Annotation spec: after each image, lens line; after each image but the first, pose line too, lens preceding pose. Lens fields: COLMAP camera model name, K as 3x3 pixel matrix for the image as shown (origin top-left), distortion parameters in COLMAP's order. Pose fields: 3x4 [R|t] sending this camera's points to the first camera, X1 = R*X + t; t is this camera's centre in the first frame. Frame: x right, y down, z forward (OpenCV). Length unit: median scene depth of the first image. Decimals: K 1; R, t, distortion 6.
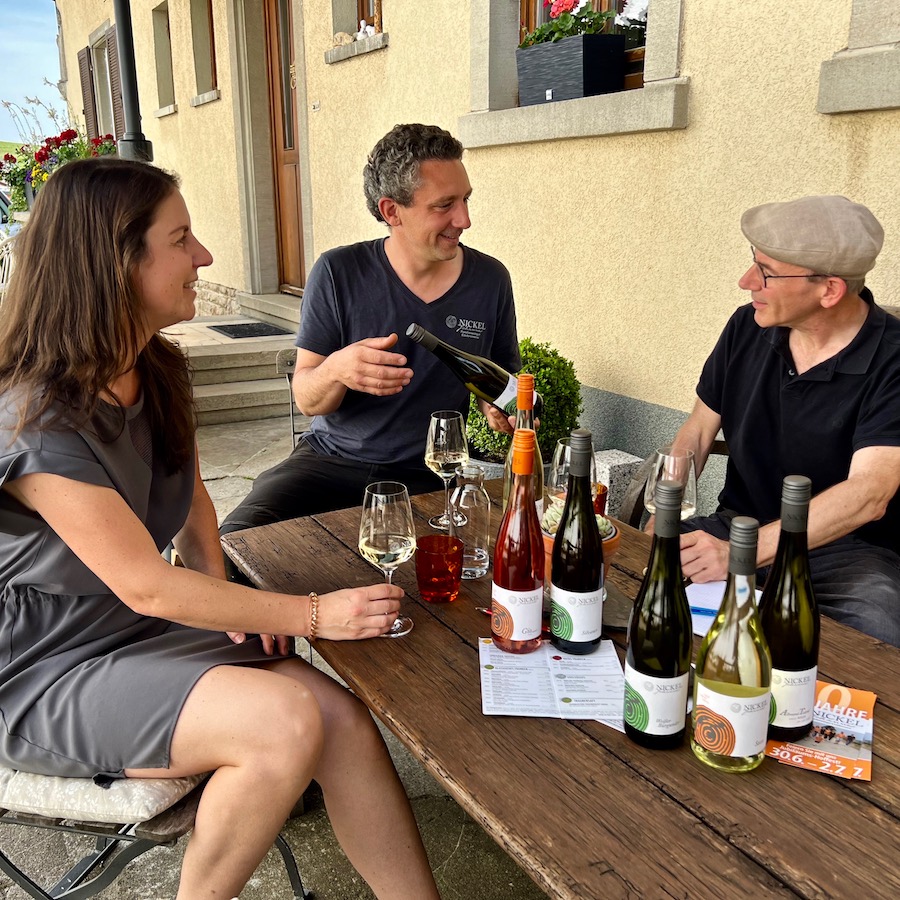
lens RADIAL K [[879.4, 0, 450.0], [0, 879.4, 450.0], [0, 0, 1]] dist [0.035978, -0.021426]
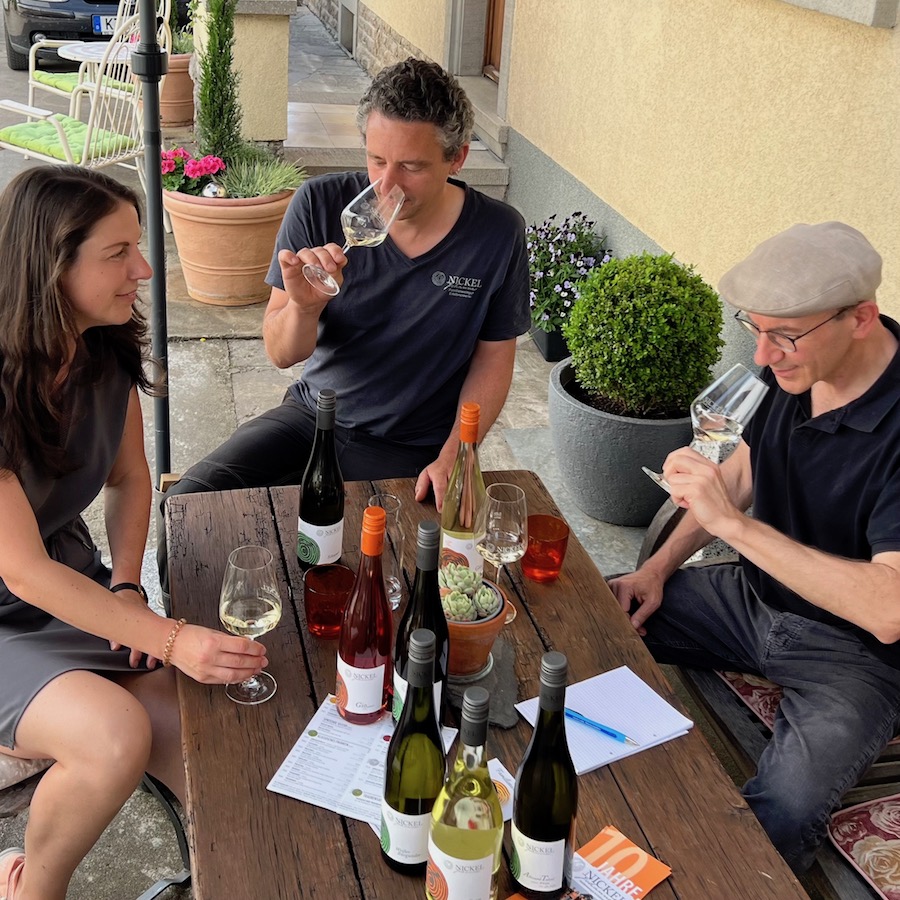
lens RADIAL K [[1184.2, 0, 450.2], [0, 1184.2, 370.1], [0, 0, 1]] dist [0.018091, 0.023942]
pose [[0.952549, 0.175579, -0.248642, 0.414078], [-0.143123, 0.979288, 0.143219, -0.336449], [0.268639, -0.100837, 0.957948, -0.181021]]
